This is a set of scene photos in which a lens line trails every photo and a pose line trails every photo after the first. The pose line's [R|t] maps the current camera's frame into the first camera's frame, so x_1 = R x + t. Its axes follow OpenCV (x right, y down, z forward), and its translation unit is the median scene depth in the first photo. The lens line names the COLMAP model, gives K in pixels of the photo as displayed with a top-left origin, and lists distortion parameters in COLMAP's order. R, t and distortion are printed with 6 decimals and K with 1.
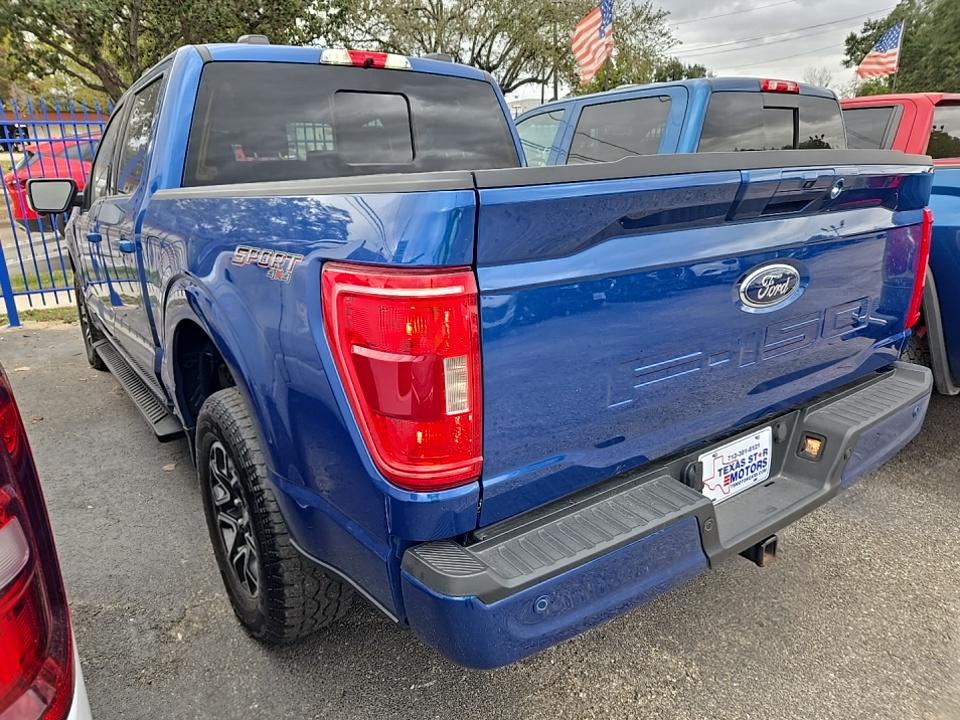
lens RADIAL K [[646.1, 0, 484.6], [0, 646.1, 358.1], [0, 0, 1]] dist [0.075563, -0.064384]
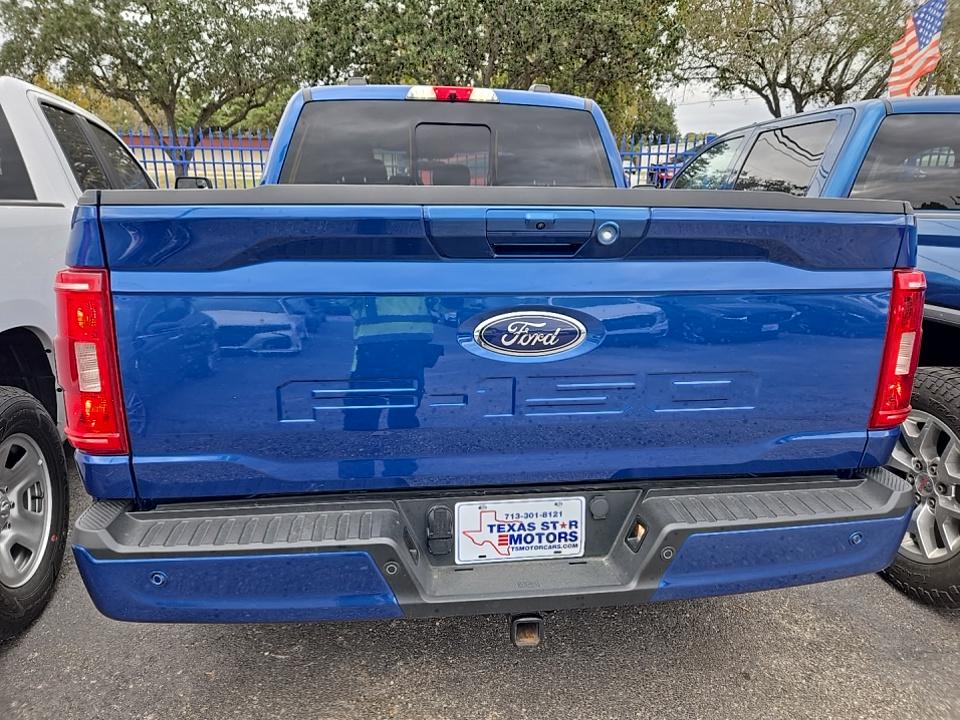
lens RADIAL K [[646.1, 0, 484.6], [0, 646.1, 358.1], [0, 0, 1]] dist [0.075563, -0.064384]
pose [[0.876901, 0.150231, -0.456592, 0.710897], [-0.166766, 0.985988, 0.004137, -0.062789], [0.450815, 0.072516, 0.889667, 0.155414]]
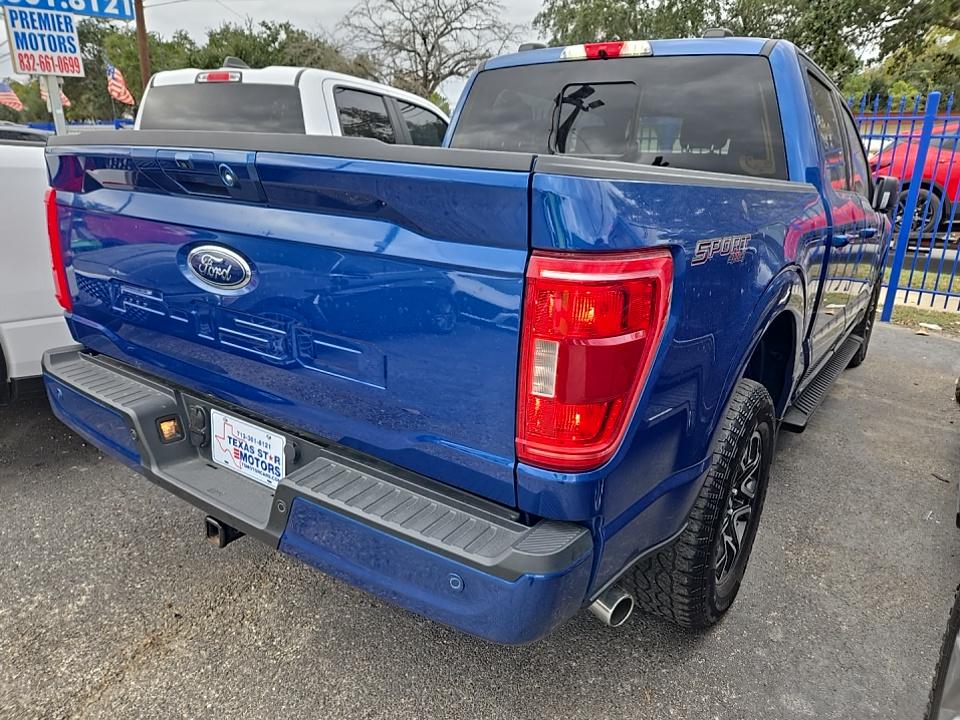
lens RADIAL K [[646.1, 0, 484.6], [0, 646.1, 358.1], [0, 0, 1]] dist [0.075563, -0.064384]
pose [[0.321486, 0.305900, -0.896143, 1.346526], [-0.307108, 0.928909, 0.206912, -0.280624], [0.895729, 0.208694, 0.392576, 0.895827]]
